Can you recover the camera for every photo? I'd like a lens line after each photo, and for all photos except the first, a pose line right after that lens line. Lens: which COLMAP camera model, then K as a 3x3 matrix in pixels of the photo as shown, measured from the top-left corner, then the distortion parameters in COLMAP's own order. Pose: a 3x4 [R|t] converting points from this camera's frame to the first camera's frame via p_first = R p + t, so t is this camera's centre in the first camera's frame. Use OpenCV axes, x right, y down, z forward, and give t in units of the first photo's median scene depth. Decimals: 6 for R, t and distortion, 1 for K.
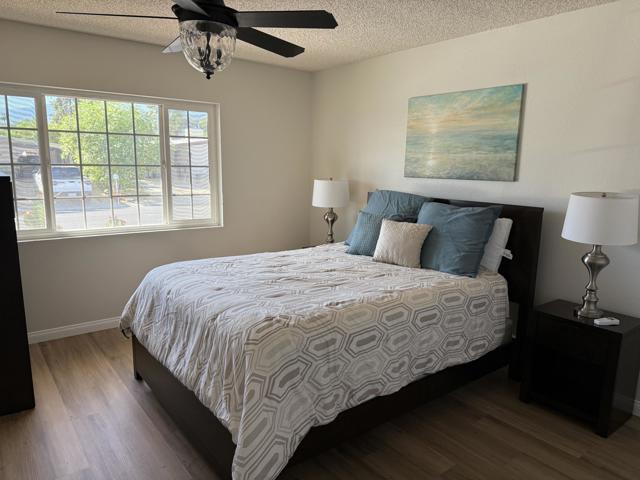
lens RADIAL K [[447.6, 0, 318.7], [0, 447.6, 244.2], [0, 0, 1]] dist [0.031557, -0.055405]
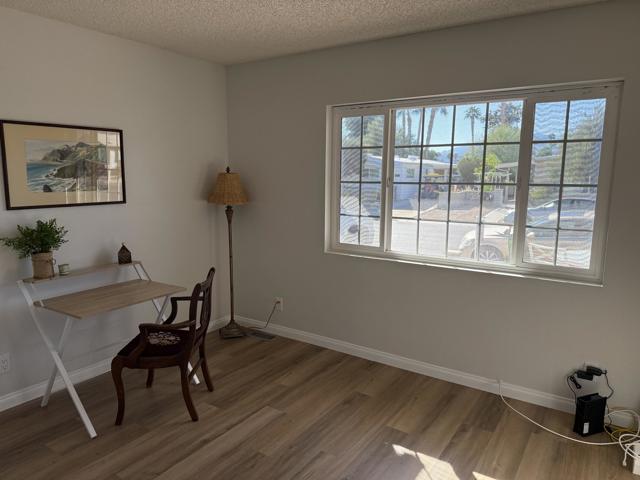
lens RADIAL K [[447.6, 0, 318.7], [0, 447.6, 244.2], [0, 0, 1]] dist [0.031557, -0.055405]
pose [[0.311186, 0.146277, -0.939024, 0.242332], [-0.160919, 0.981926, 0.099632, -0.100749], [0.936626, 0.120103, 0.329100, 0.474874]]
